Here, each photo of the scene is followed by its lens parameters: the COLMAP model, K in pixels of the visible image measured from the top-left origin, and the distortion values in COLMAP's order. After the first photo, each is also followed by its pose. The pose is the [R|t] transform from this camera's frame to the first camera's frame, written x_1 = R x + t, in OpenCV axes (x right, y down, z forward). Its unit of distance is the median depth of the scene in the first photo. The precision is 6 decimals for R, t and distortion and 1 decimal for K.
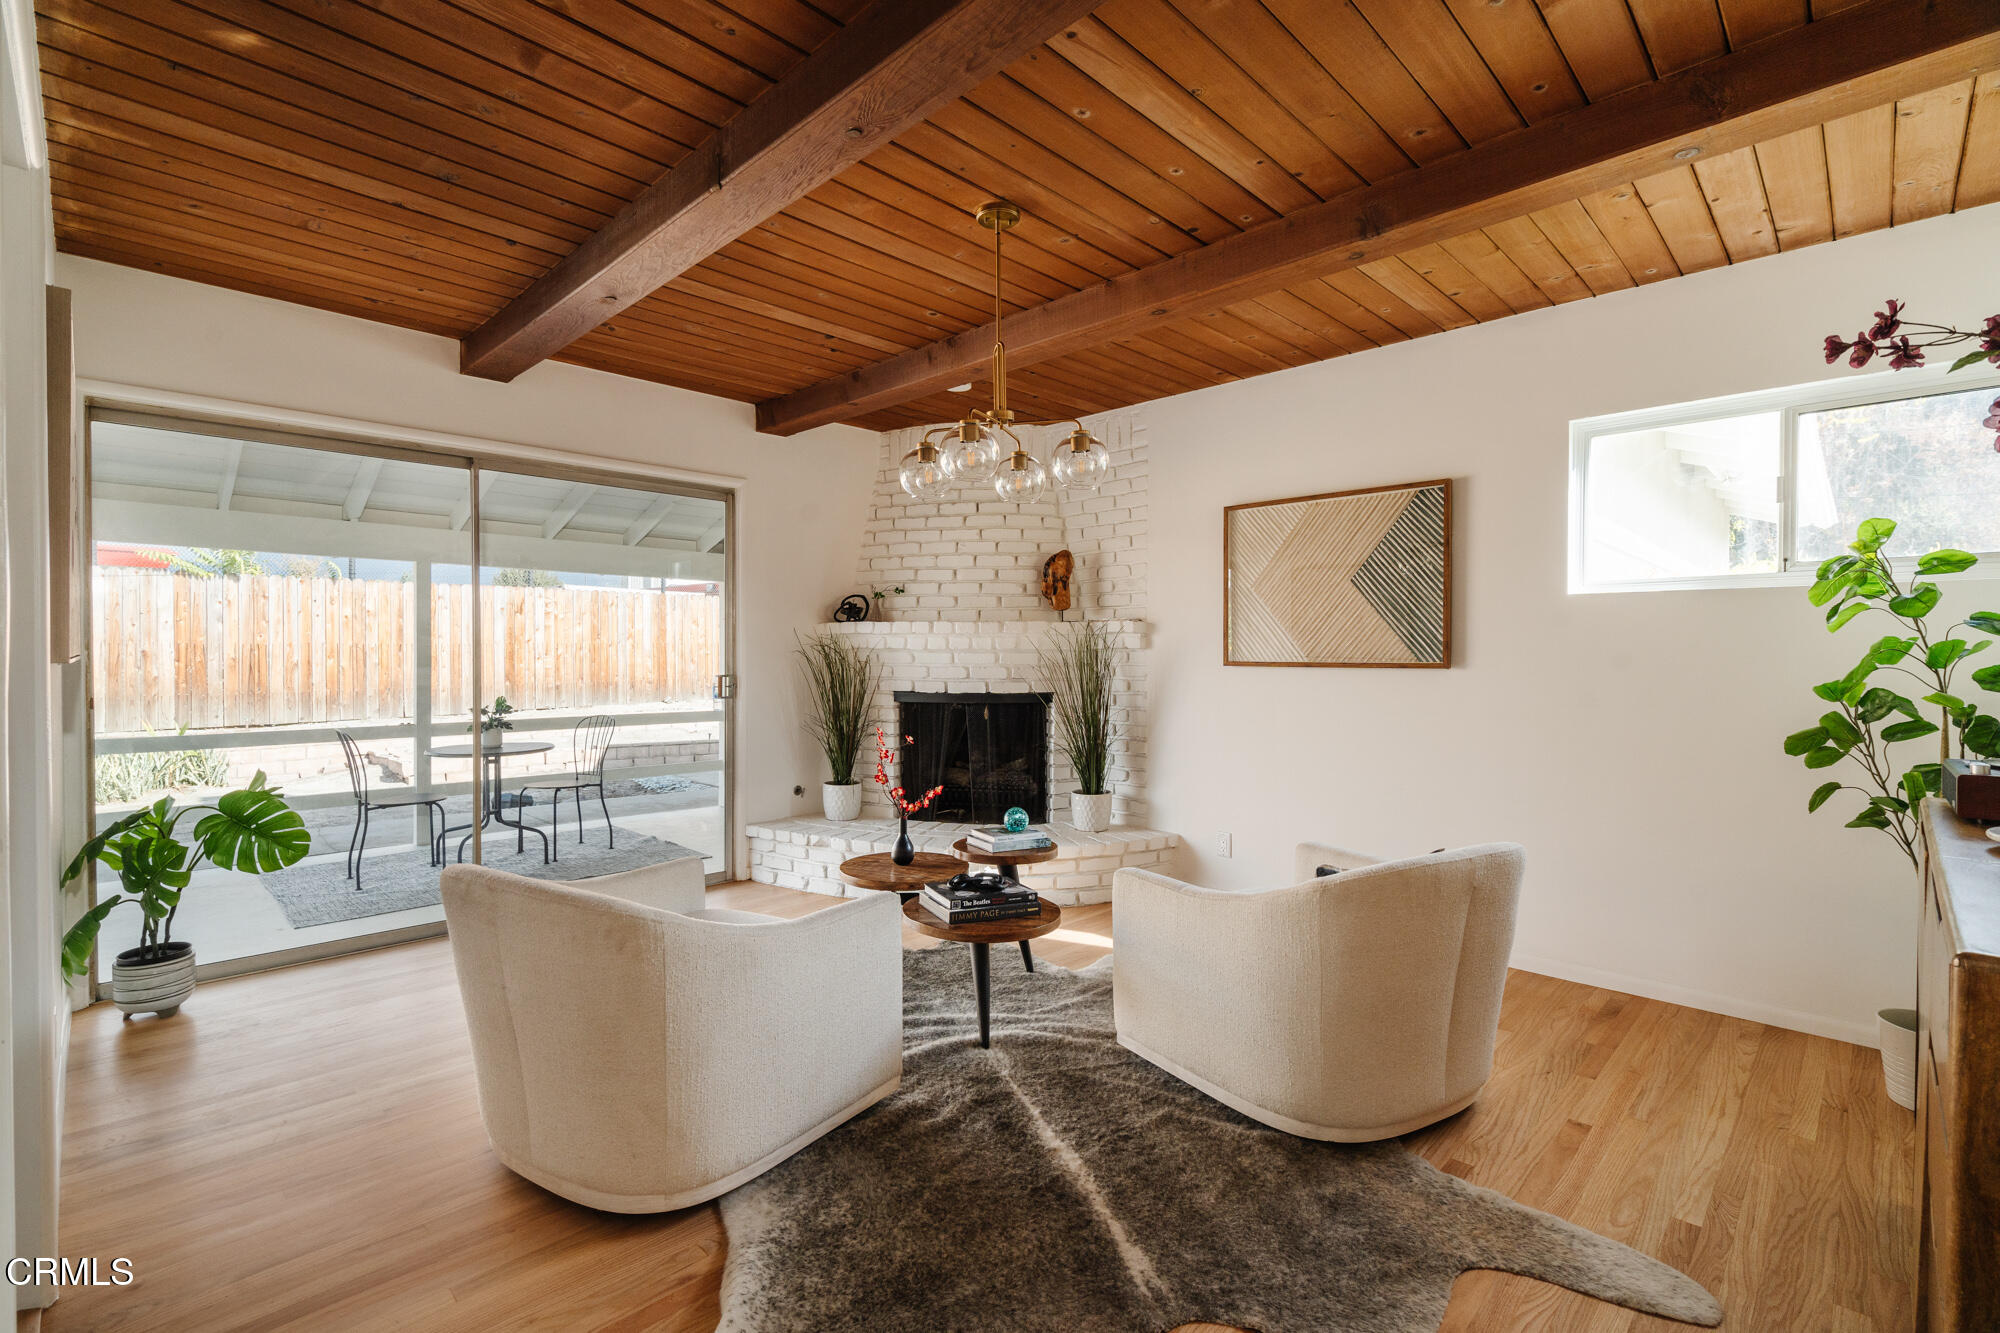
lens RADIAL K [[915.6, 0, 1006.7], [0, 915.6, 661.1], [0, 0, 1]] dist [0.001803, 0.000829]
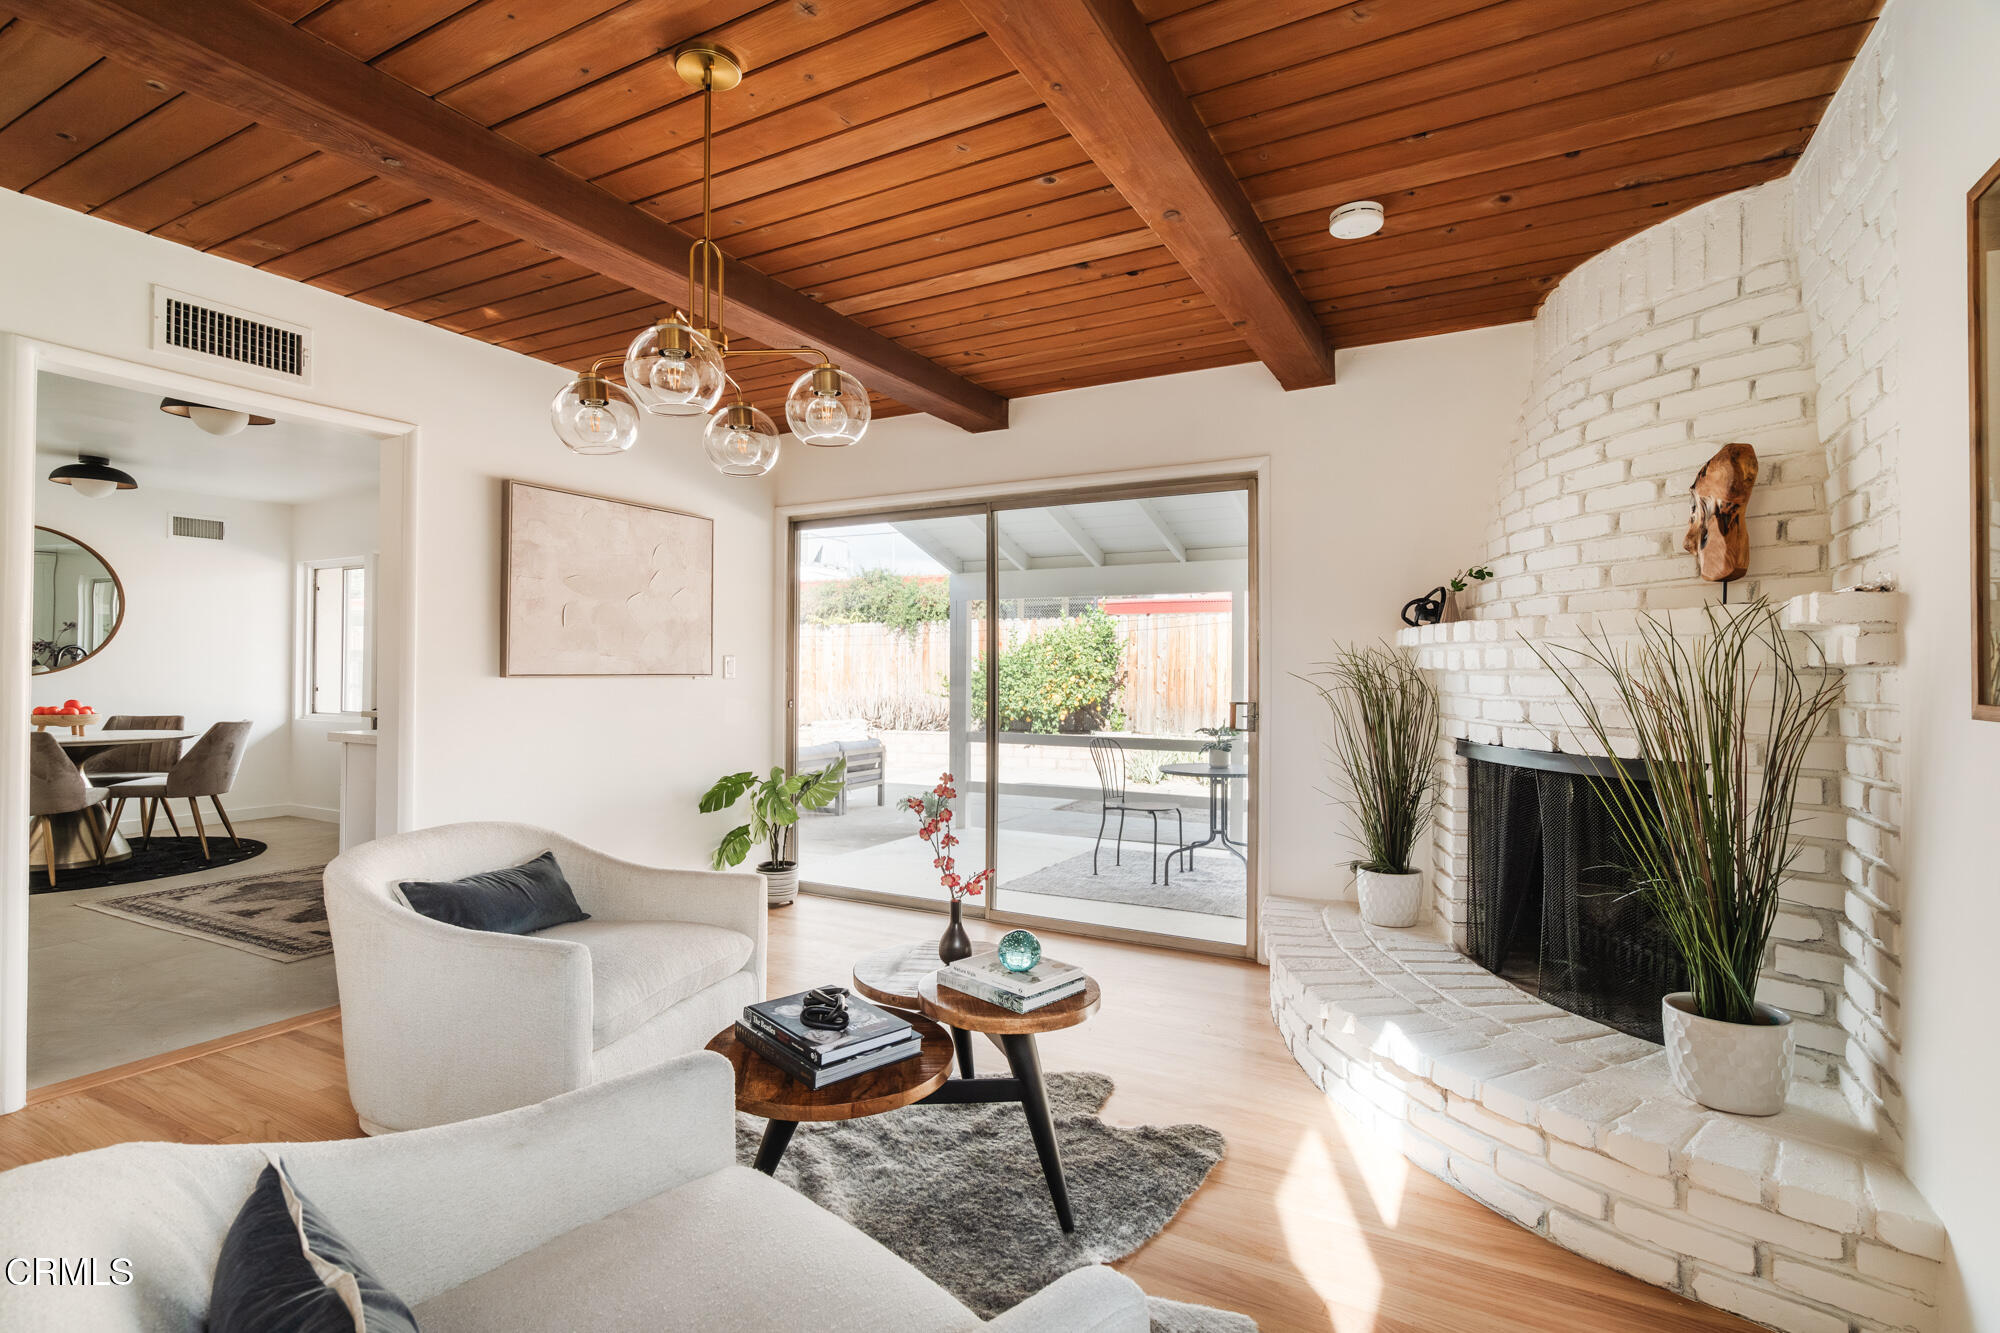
lens RADIAL K [[915.6, 0, 1007.9], [0, 915.6, 668.0], [0, 0, 1]] dist [0.001803, 0.000829]
pose [[0.270949, -0.006357, -0.962573, 0.412892], [-0.012023, 0.999878, -0.009988, -0.005190], [0.962519, 0.014279, 0.270839, 0.574505]]
